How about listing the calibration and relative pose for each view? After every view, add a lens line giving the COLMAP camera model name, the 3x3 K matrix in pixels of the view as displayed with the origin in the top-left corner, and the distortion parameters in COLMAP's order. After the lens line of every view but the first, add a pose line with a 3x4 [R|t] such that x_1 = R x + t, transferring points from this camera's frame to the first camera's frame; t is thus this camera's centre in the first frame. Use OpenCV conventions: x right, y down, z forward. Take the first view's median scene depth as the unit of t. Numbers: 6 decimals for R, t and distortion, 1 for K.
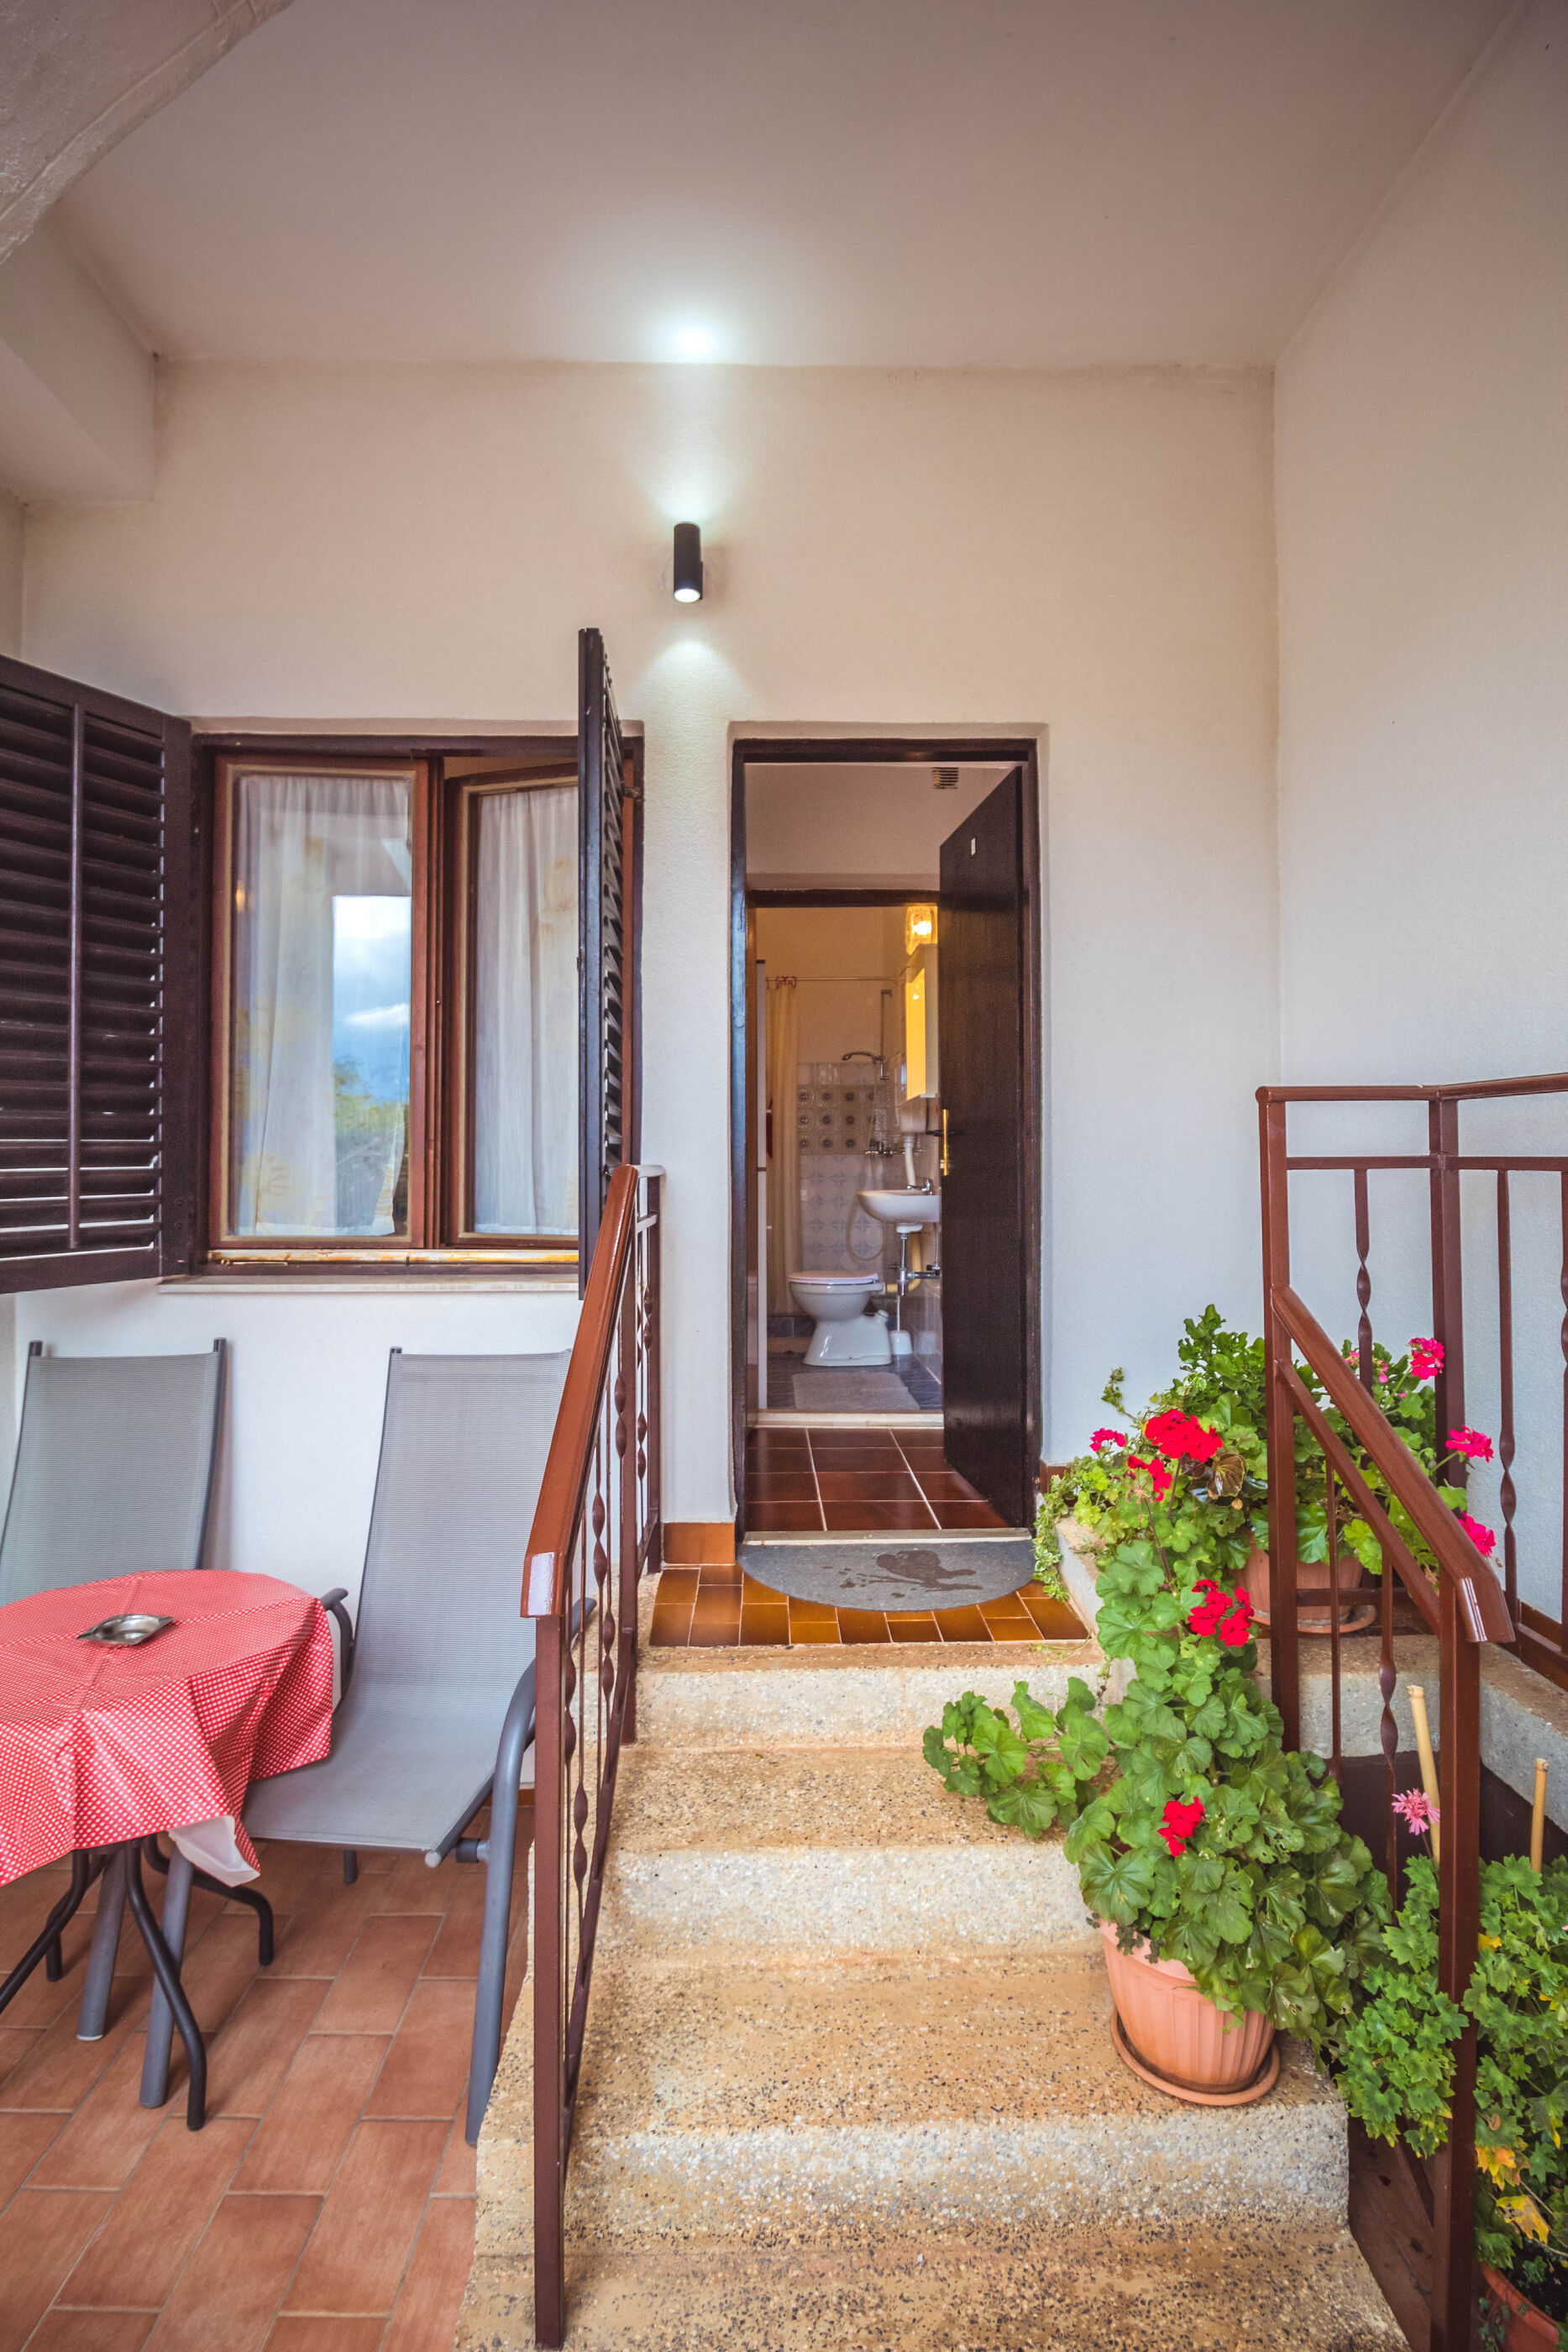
lens RADIAL K [[1097.9, 0, 779.4], [0, 1097.9, 1139.3], [0, 0, 1]] dist [-0.000837, -0.011349]
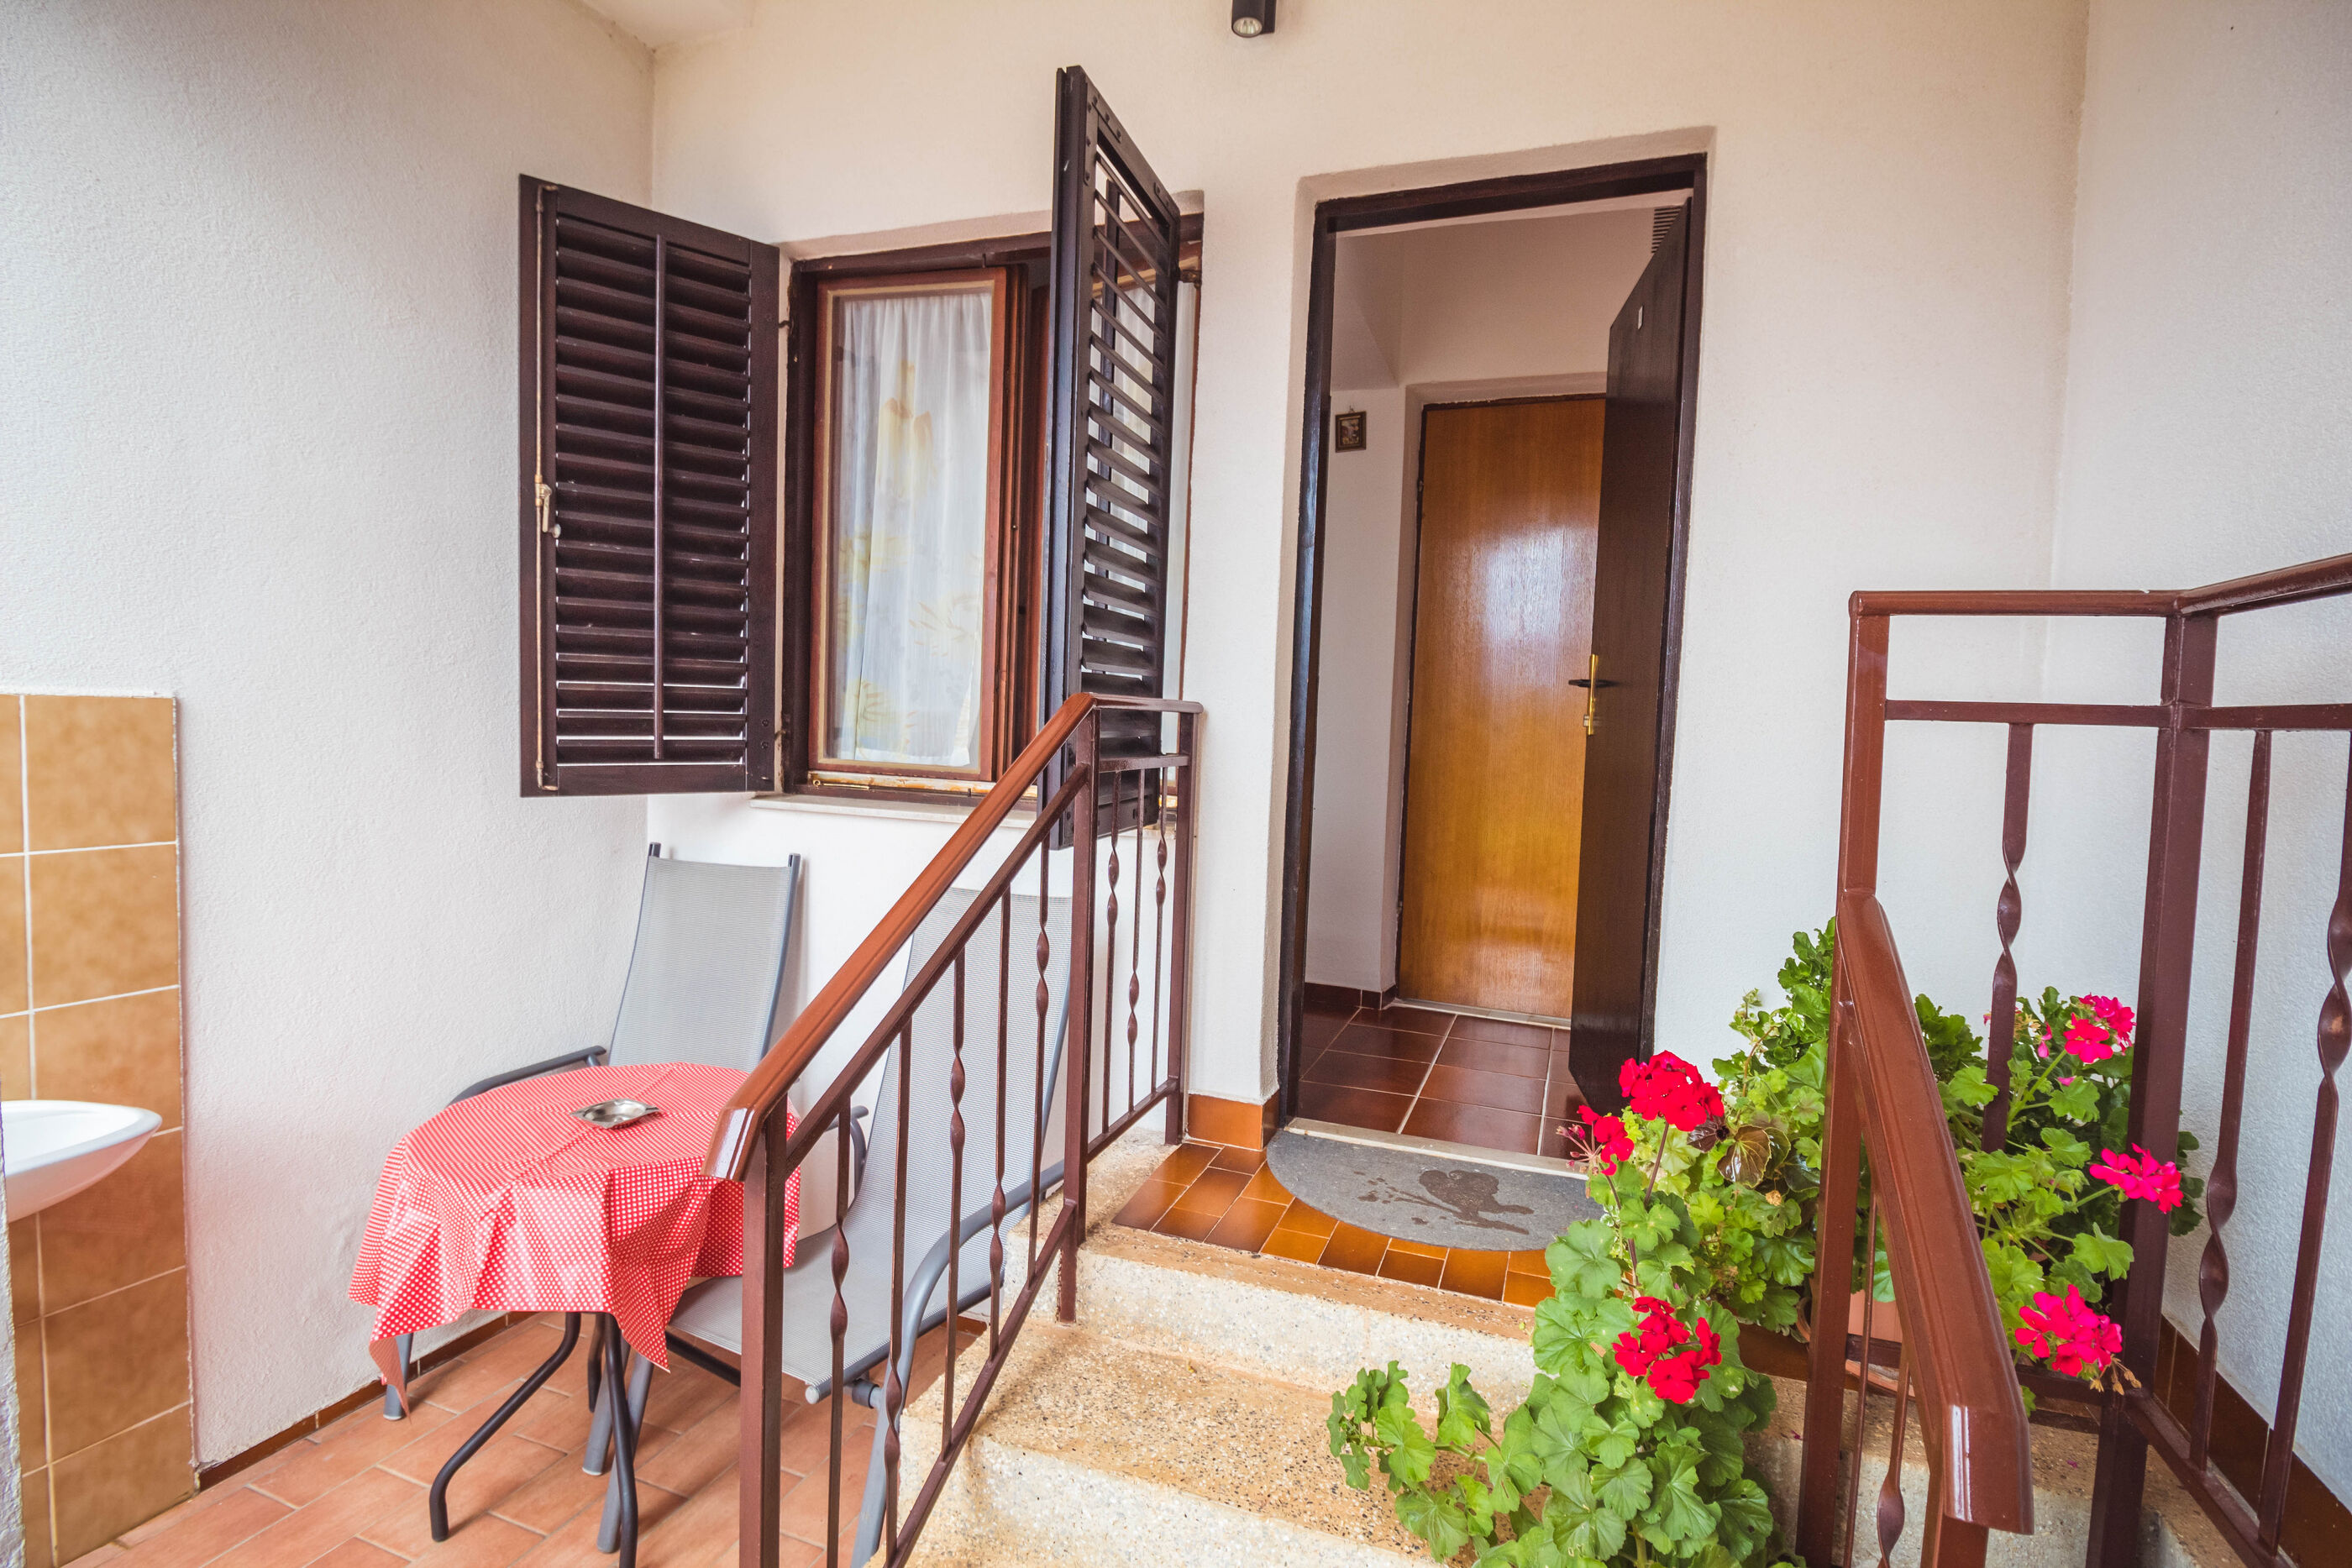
lens RADIAL K [[1097.9, 0, 1203.8], [0, 1097.9, 781.1], [0, 0, 1]] dist [-0.000837, -0.011349]
pose [[0.936259, 0.058231, -0.346450, 0.283755], [-0.033512, 0.996474, 0.076923, 0.025754], [0.349708, -0.060410, 0.934909, 0.222281]]
